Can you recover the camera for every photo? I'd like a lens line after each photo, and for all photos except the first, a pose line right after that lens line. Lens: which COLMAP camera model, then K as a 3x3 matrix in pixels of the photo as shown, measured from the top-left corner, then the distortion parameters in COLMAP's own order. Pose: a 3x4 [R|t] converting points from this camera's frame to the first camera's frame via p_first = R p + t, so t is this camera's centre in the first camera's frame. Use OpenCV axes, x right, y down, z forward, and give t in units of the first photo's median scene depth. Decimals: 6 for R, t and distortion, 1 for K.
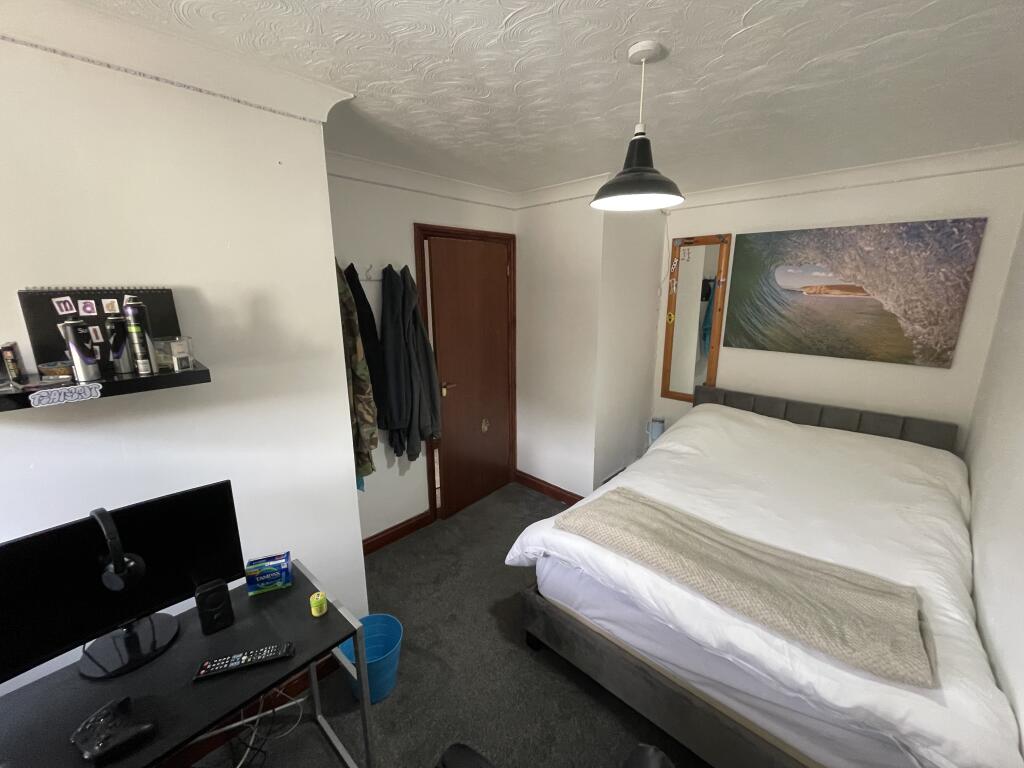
lens RADIAL K [[410.4, 0, 515.2], [0, 410.4, 383.8], [0, 0, 1]] dist [-0.003395, -0.000056]
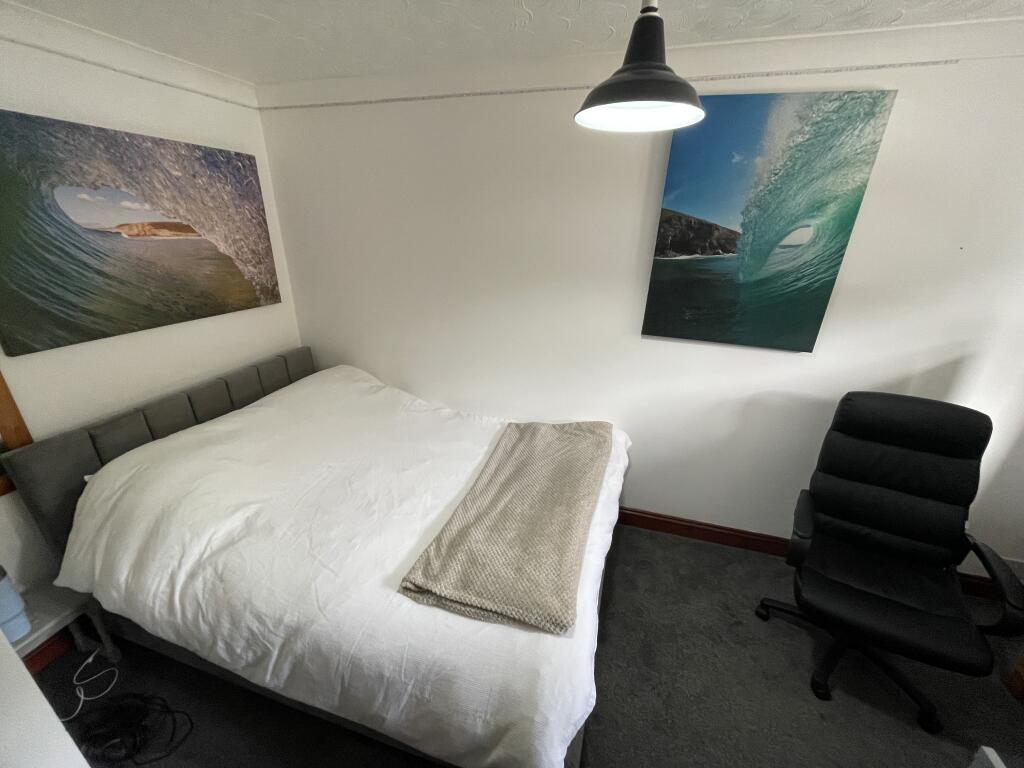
lens RADIAL K [[410.4, 0, 513.0], [0, 410.4, 385.1], [0, 0, 1]] dist [-0.003395, -0.000056]
pose [[-0.440777, -0.337587, 0.831715, -0.189287], [0.190594, 0.870255, 0.454237, -0.208677], [-0.877148, 0.358737, -0.319247, 0.819776]]
